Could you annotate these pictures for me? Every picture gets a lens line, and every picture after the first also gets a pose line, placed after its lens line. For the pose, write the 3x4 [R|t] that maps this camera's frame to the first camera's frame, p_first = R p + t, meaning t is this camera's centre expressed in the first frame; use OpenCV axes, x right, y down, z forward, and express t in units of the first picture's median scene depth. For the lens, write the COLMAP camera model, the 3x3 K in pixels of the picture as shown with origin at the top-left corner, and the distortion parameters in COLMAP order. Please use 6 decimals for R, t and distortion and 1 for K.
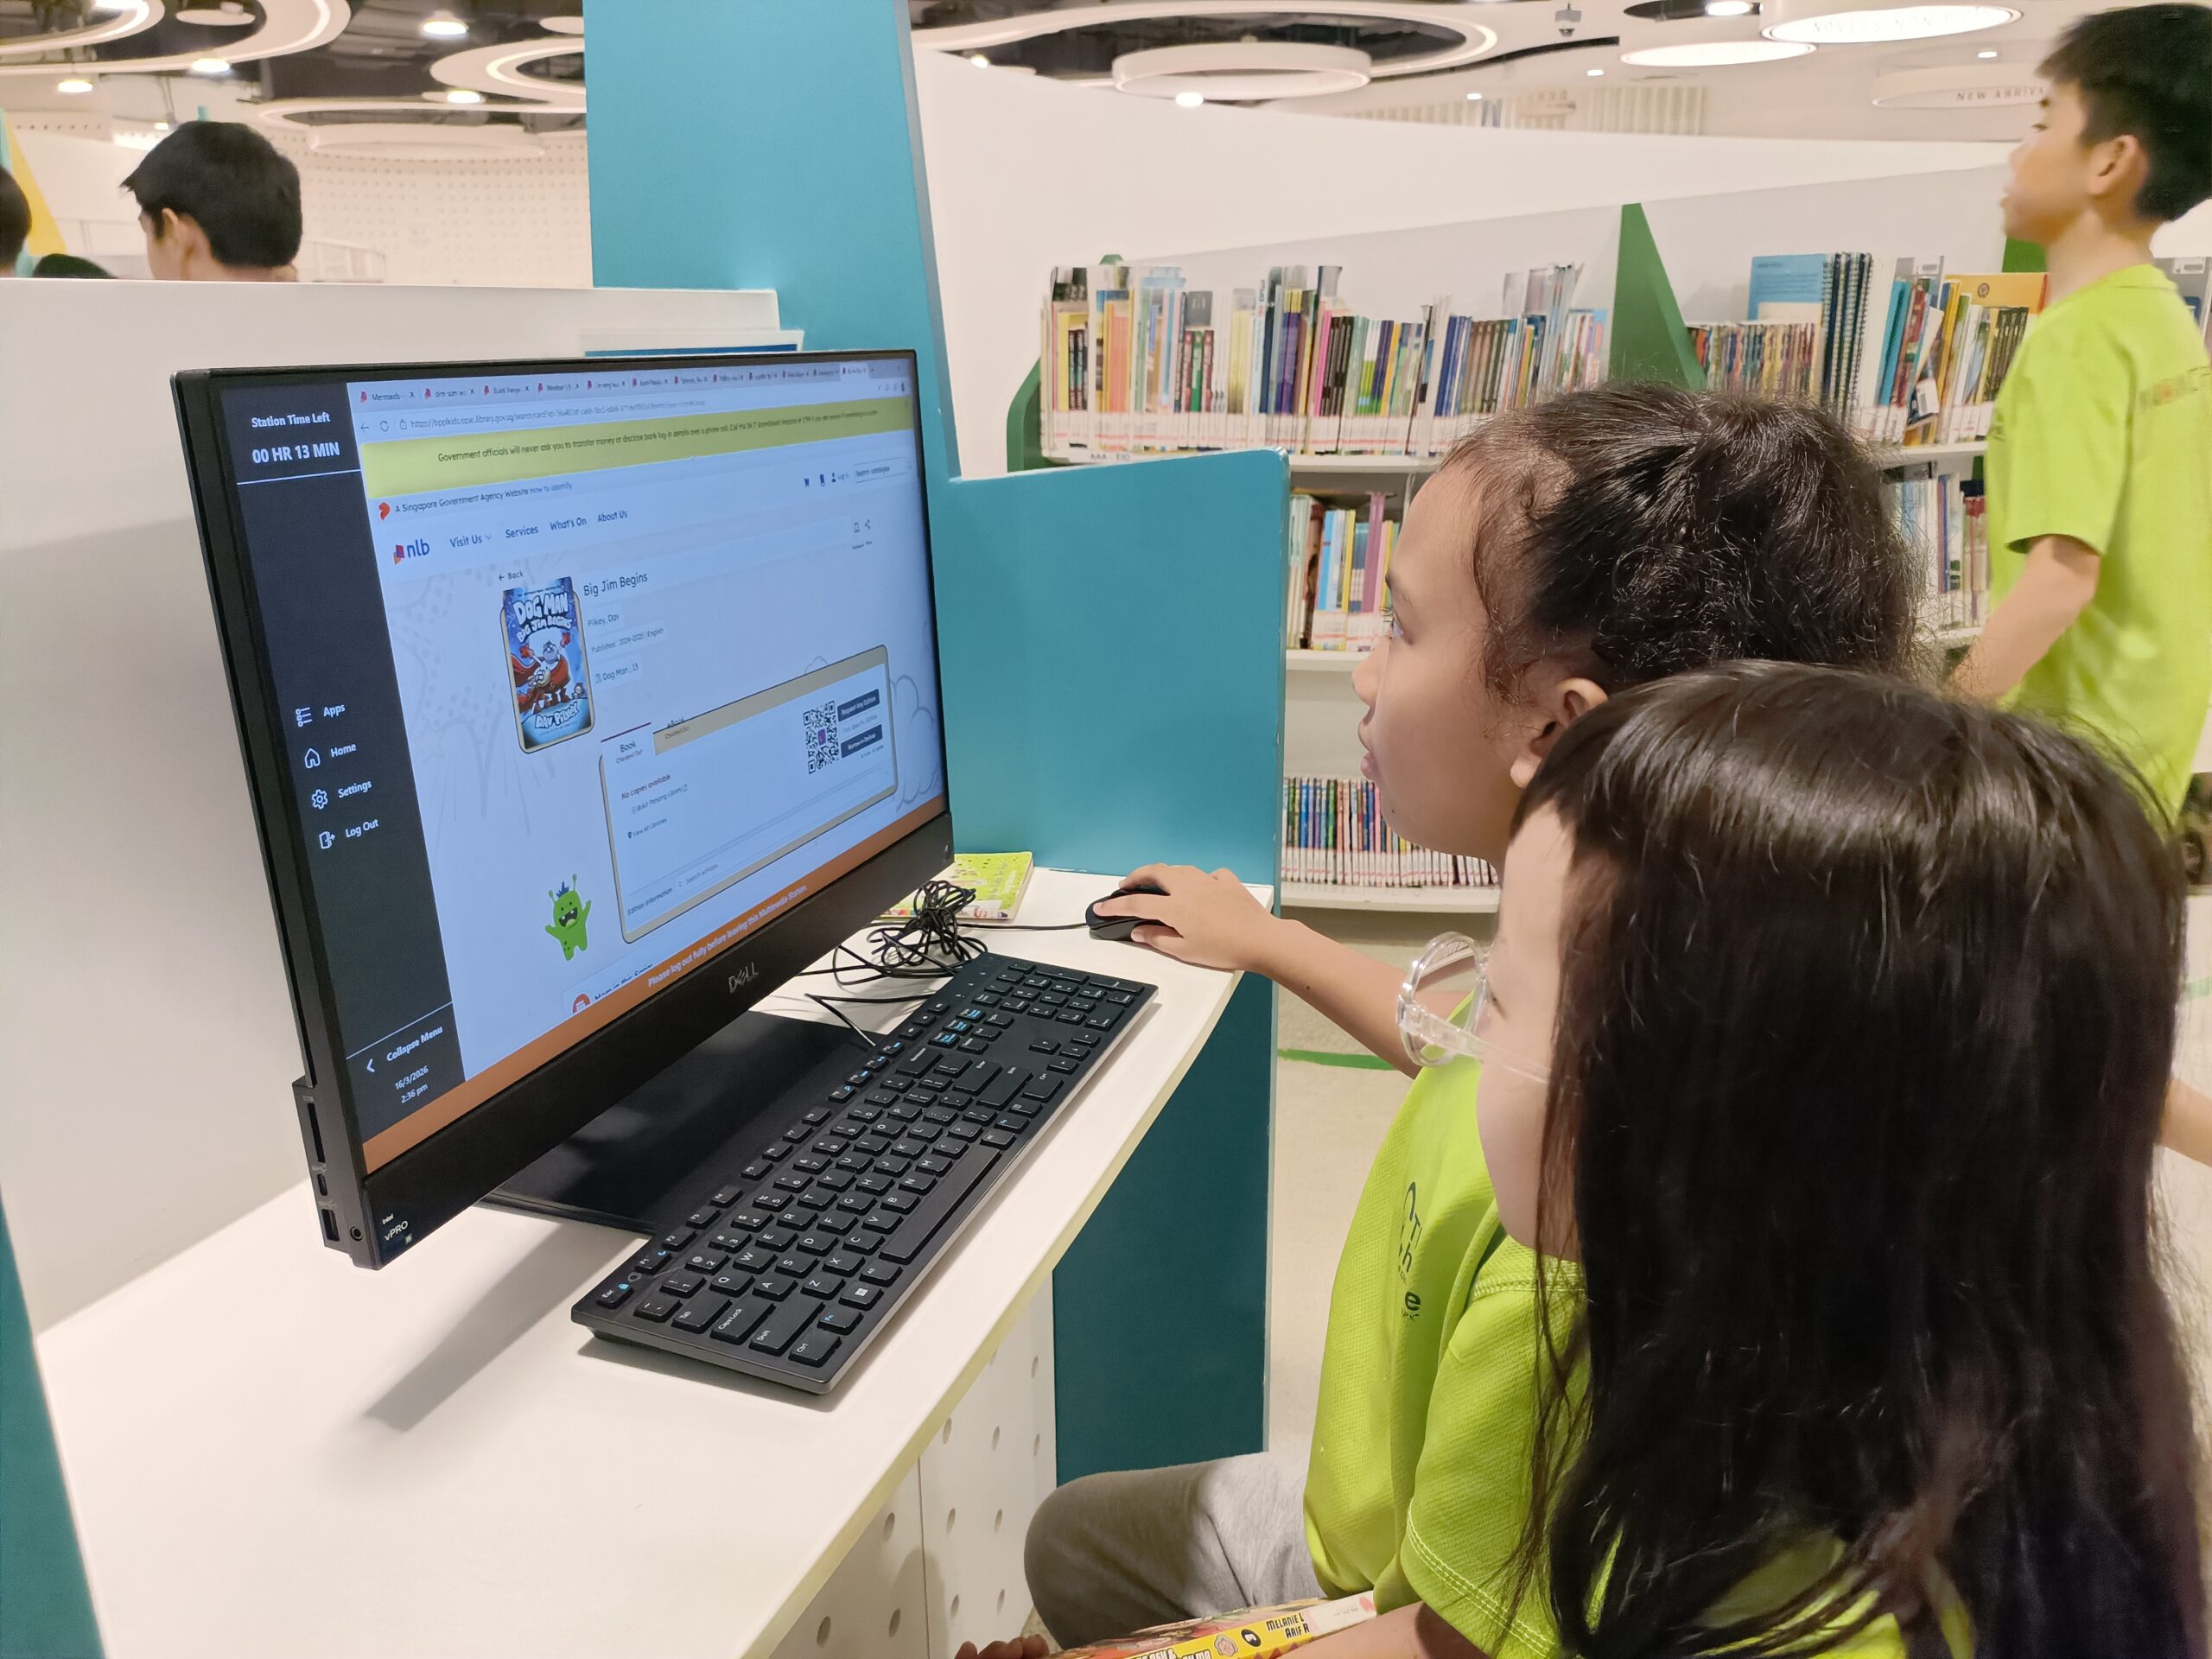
lens RADIAL K [[1483.9, 0, 1106.0], [0, 1483.9, 829.5], [0, 0, 1]] dist [-0.086981, -0.002042]
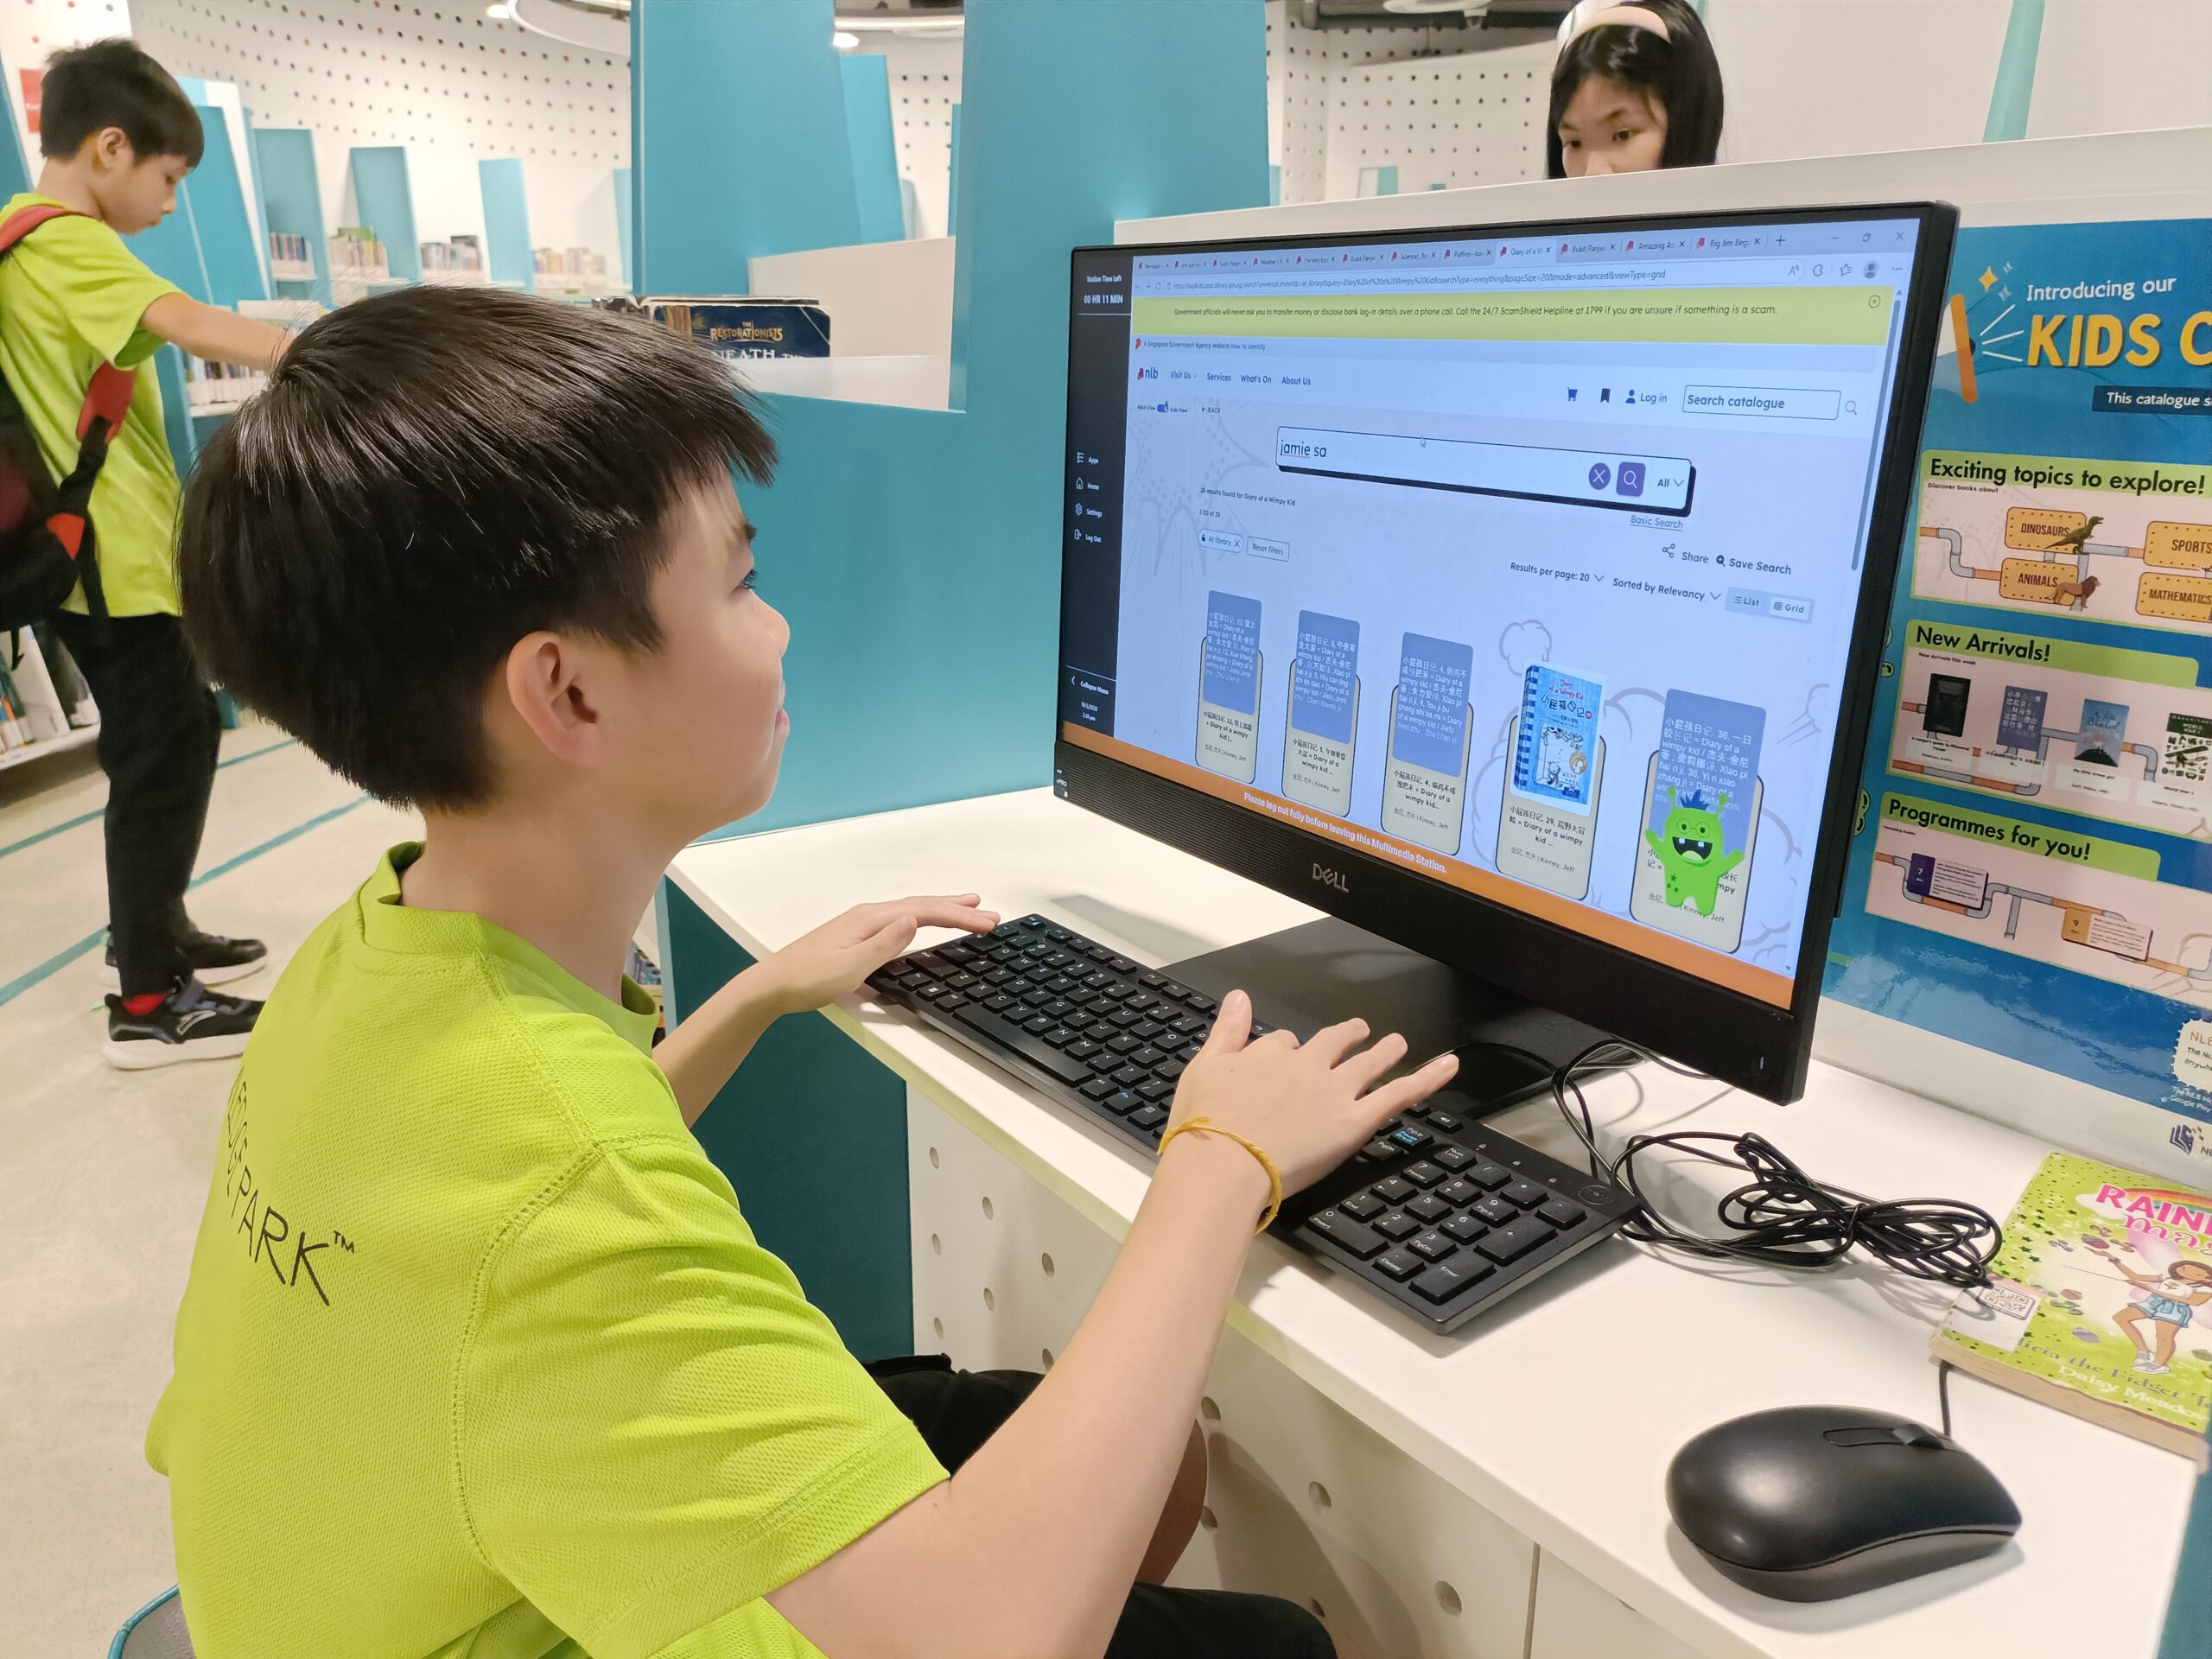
lens RADIAL K [[1475.2, 0, 1106.0], [0, 1475.2, 829.5], [0, 0, 1]] dist [-0.060154, -0.001368]
pose [[-0.534476, 0.271733, -0.800310, 0.869356], [-0.269018, 0.842965, 0.465876, -0.489752], [0.801227, 0.464297, -0.377444, 1.761722]]
